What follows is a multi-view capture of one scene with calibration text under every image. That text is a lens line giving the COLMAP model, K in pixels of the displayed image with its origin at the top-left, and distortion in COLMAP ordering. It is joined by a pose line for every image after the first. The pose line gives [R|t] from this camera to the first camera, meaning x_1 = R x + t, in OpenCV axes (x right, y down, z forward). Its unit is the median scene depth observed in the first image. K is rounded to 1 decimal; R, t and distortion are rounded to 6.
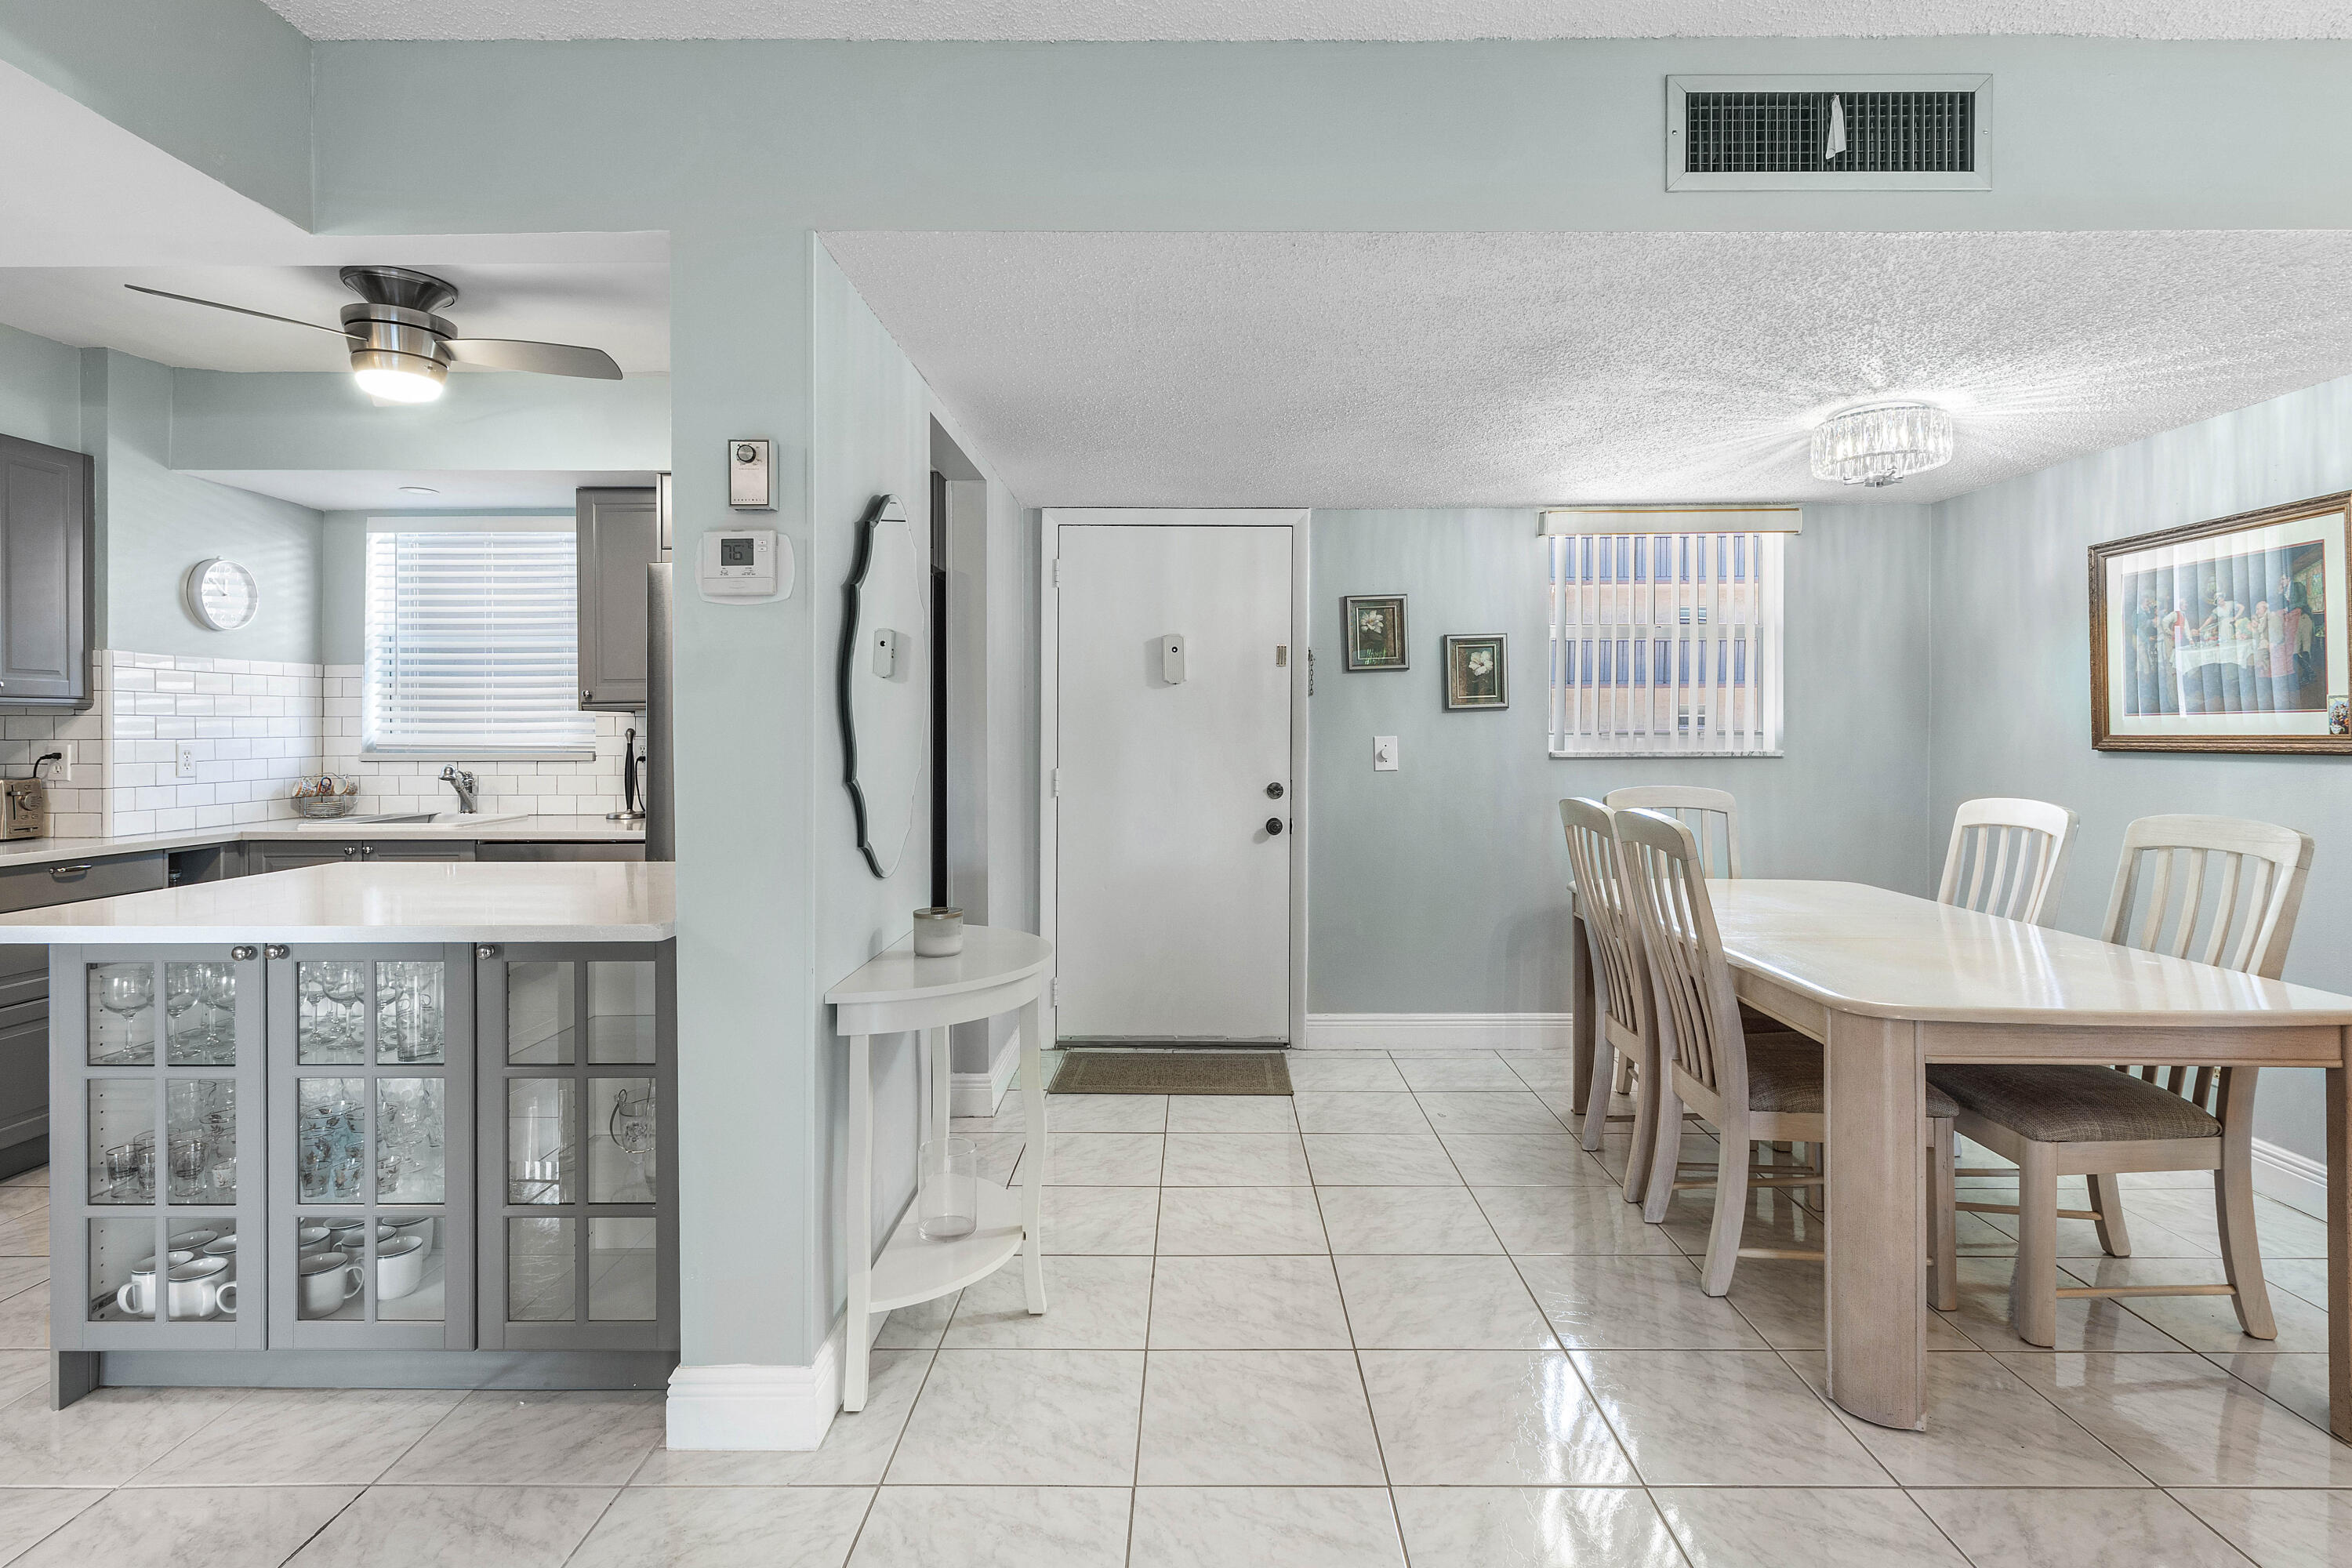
lens RADIAL K [[1177.8, 0, 1212.5], [0, 1177.8, 728.1], [0, 0, 1]] dist [-0.002136, 0.001621]
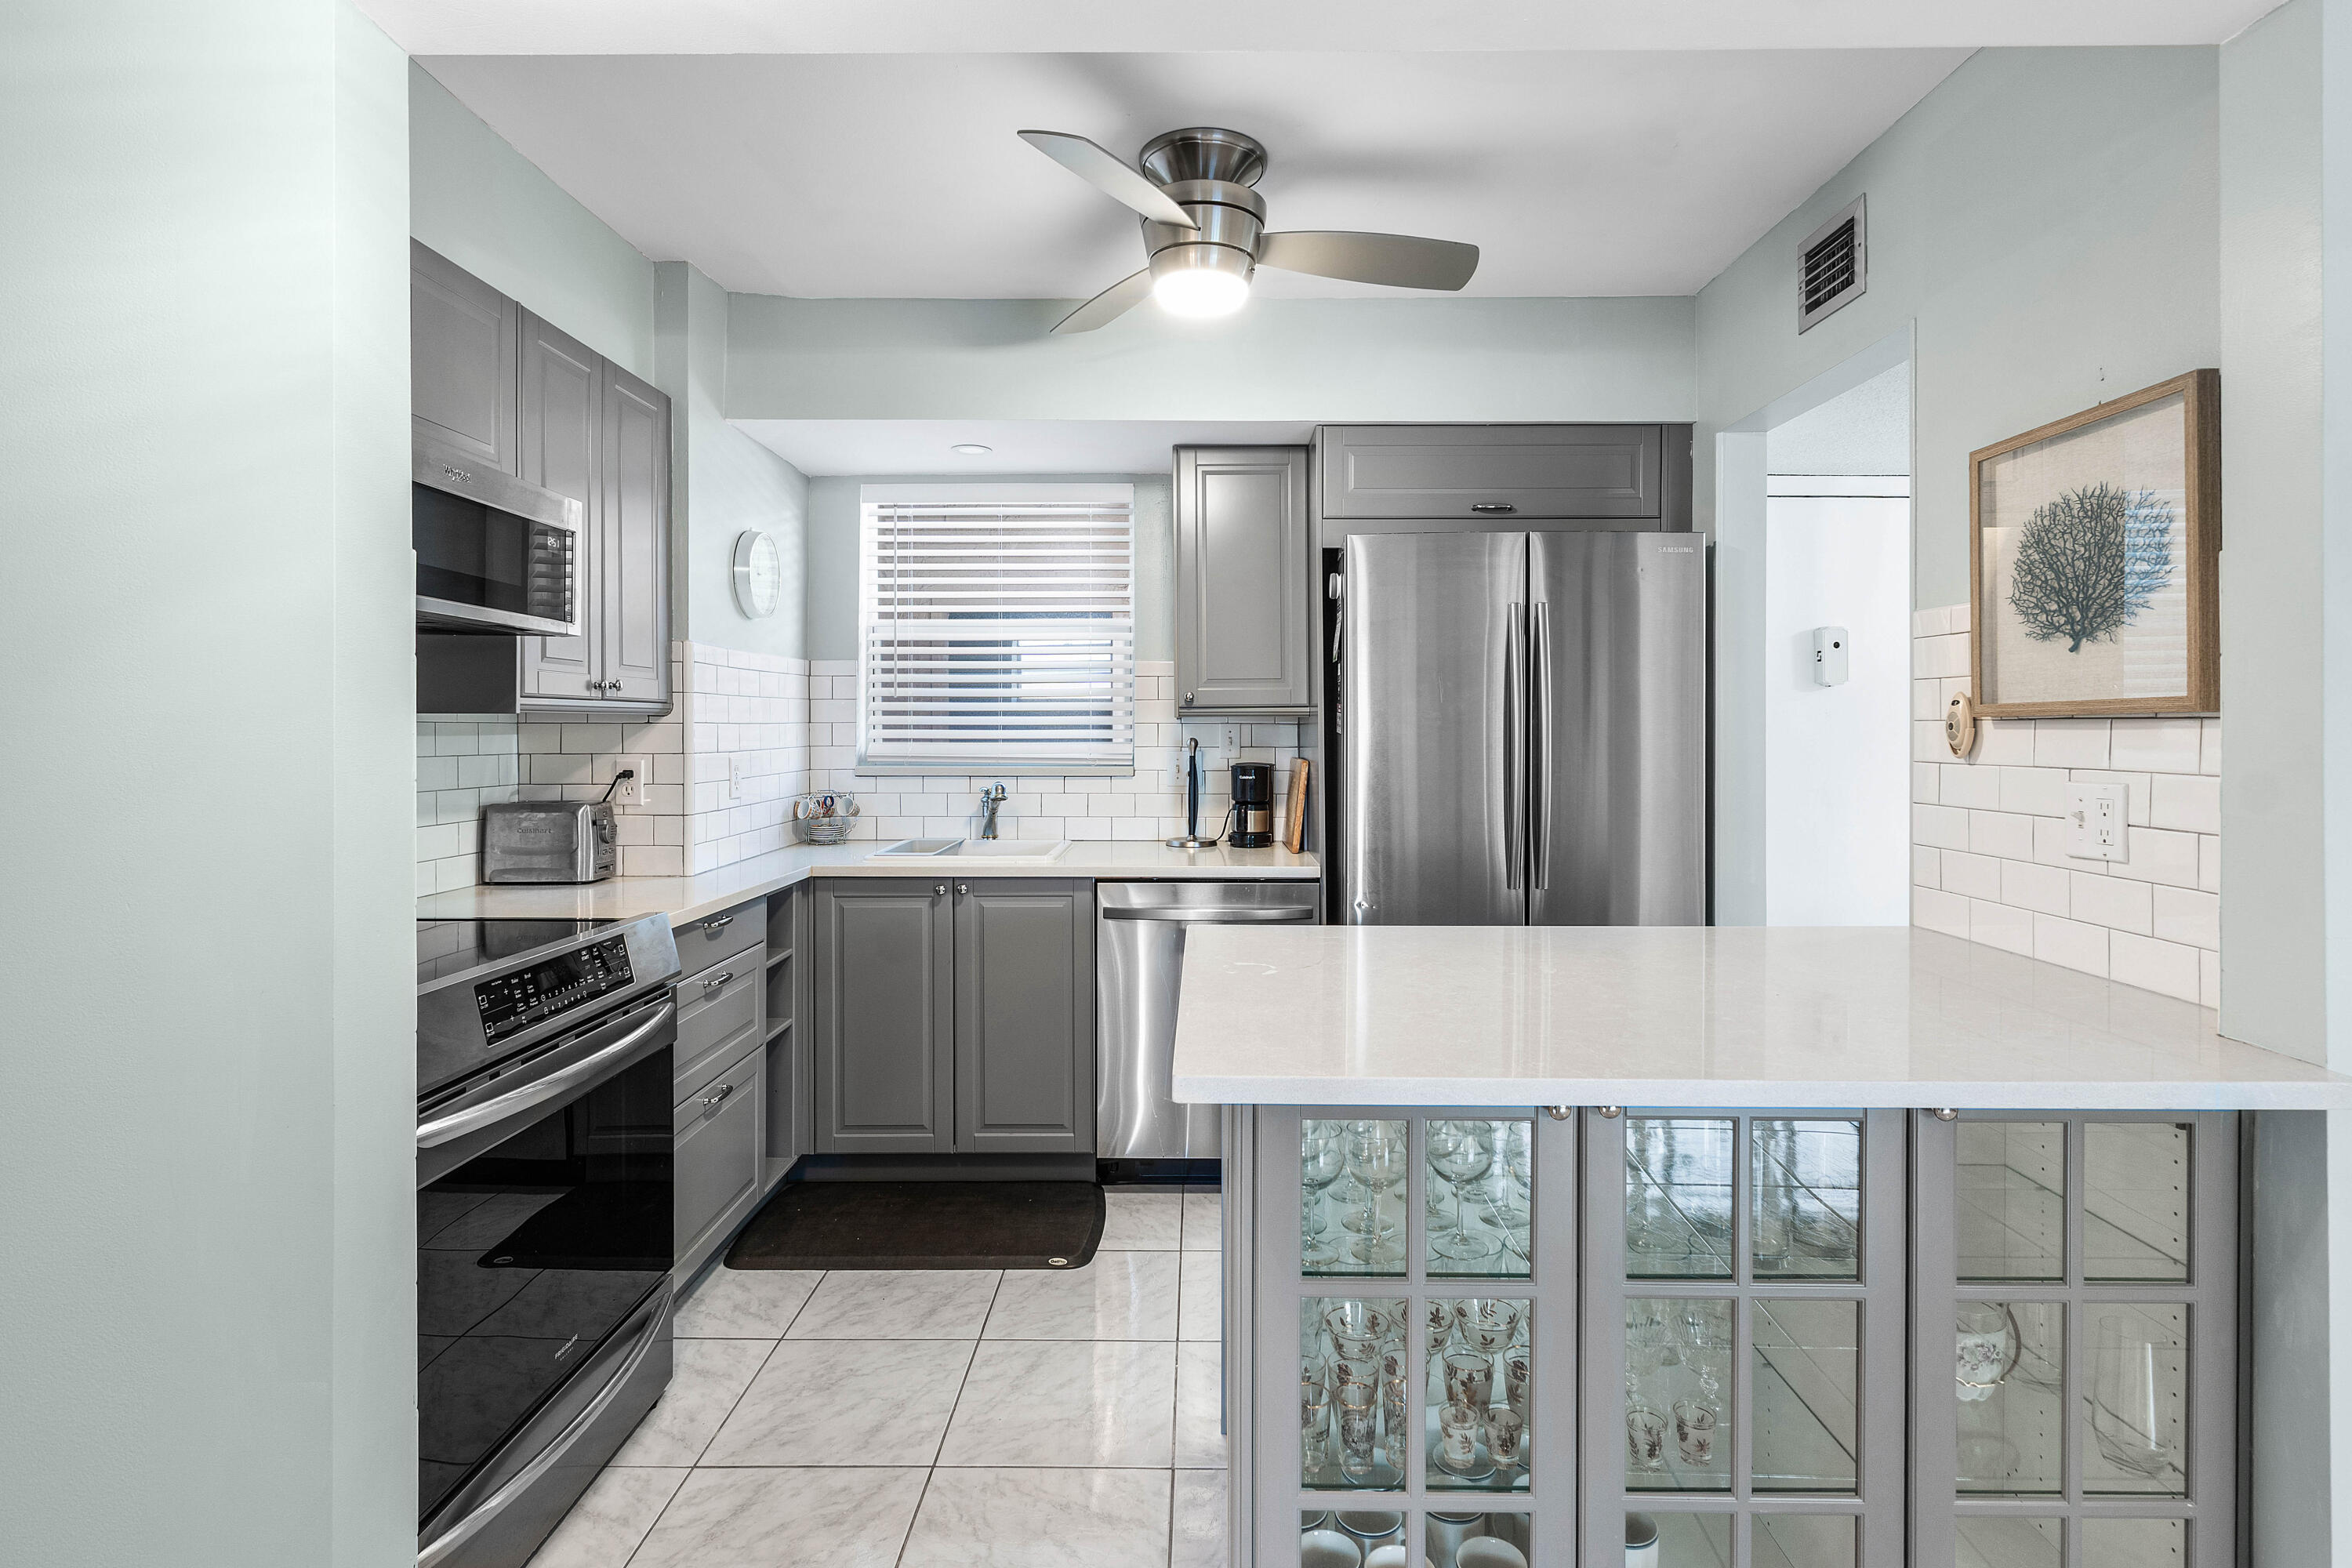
lens RADIAL K [[1168.0, 0, 1193.4], [0, 1168.0, 737.3], [0, 0, 1]] dist [0.002491, 0.000320]
pose [[0.999951, 0.002231, -0.009648, -0.596006], [-0.002128, 0.999941, 0.010647, -0.010845], [0.009671, -0.010626, 0.999897, 0.213372]]
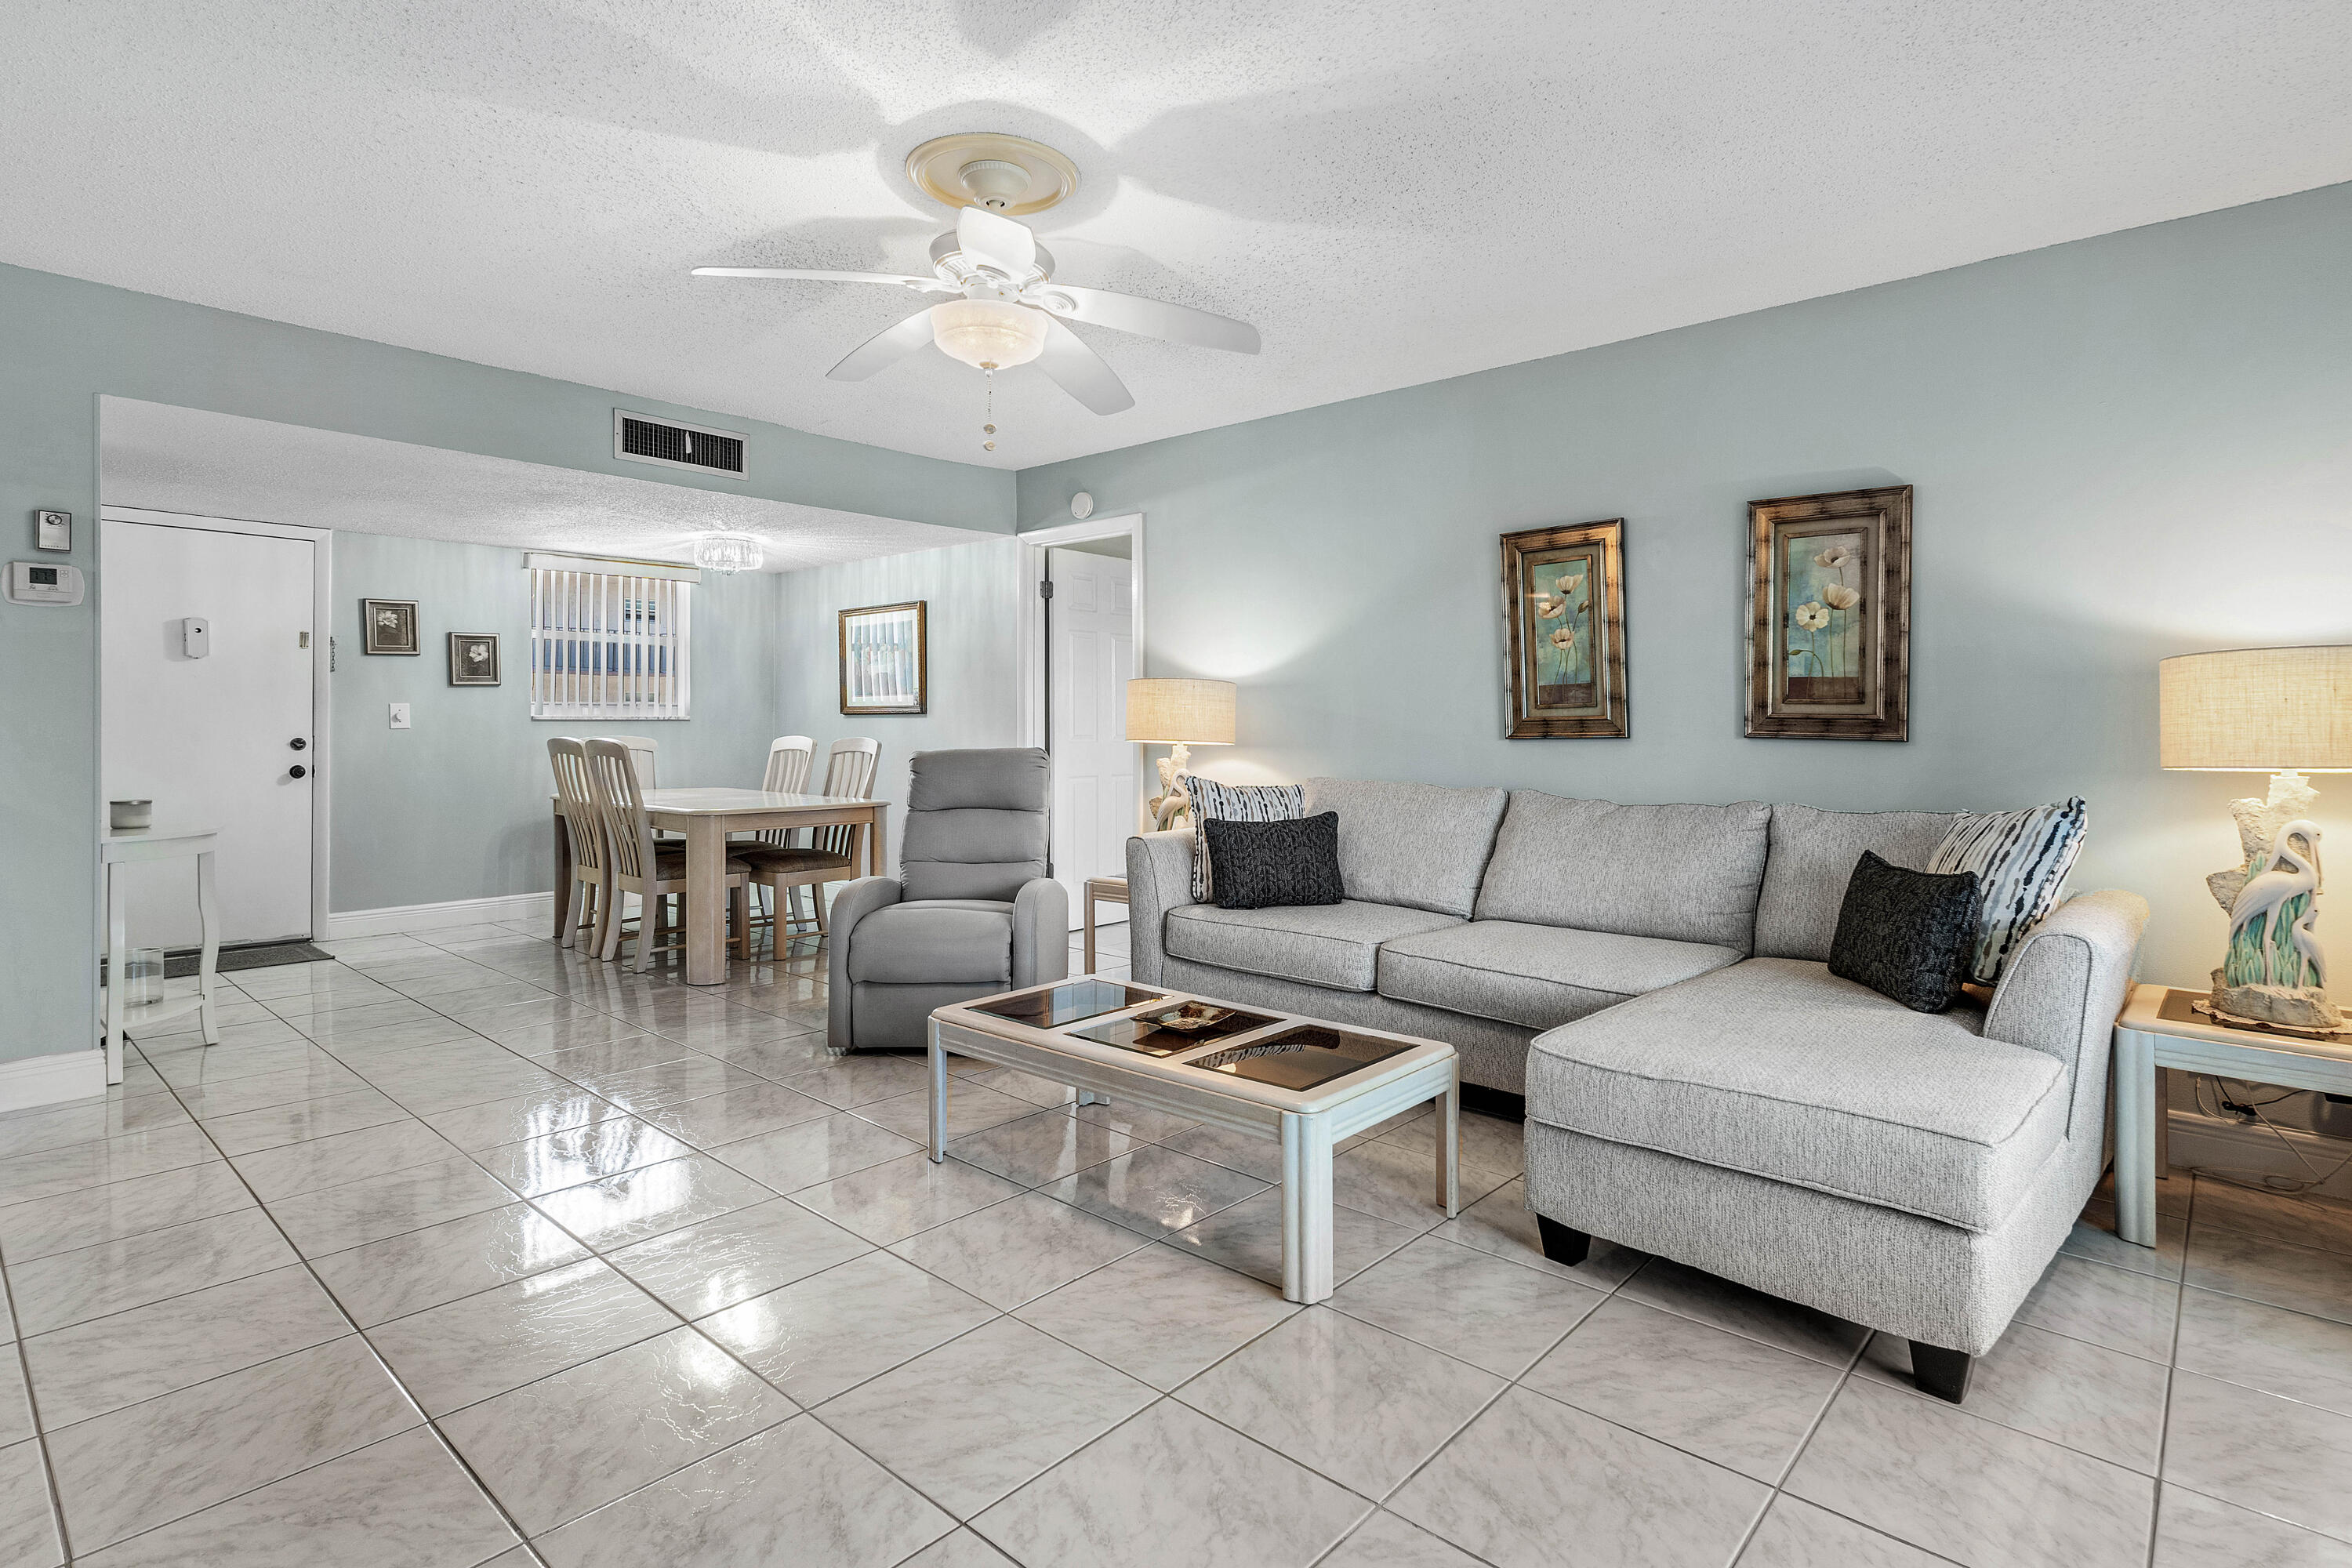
lens RADIAL K [[1175.4, 0, 1184.6], [0, 1175.4, 733.5], [0, 0, 1]] dist [0.012634, -0.000007]
pose [[0.683684, -0.002736, 0.729773, -0.297539], [-0.006819, 0.999925, 0.010136, 0.027512], [-0.729746, -0.011906, 0.683615, -0.773526]]
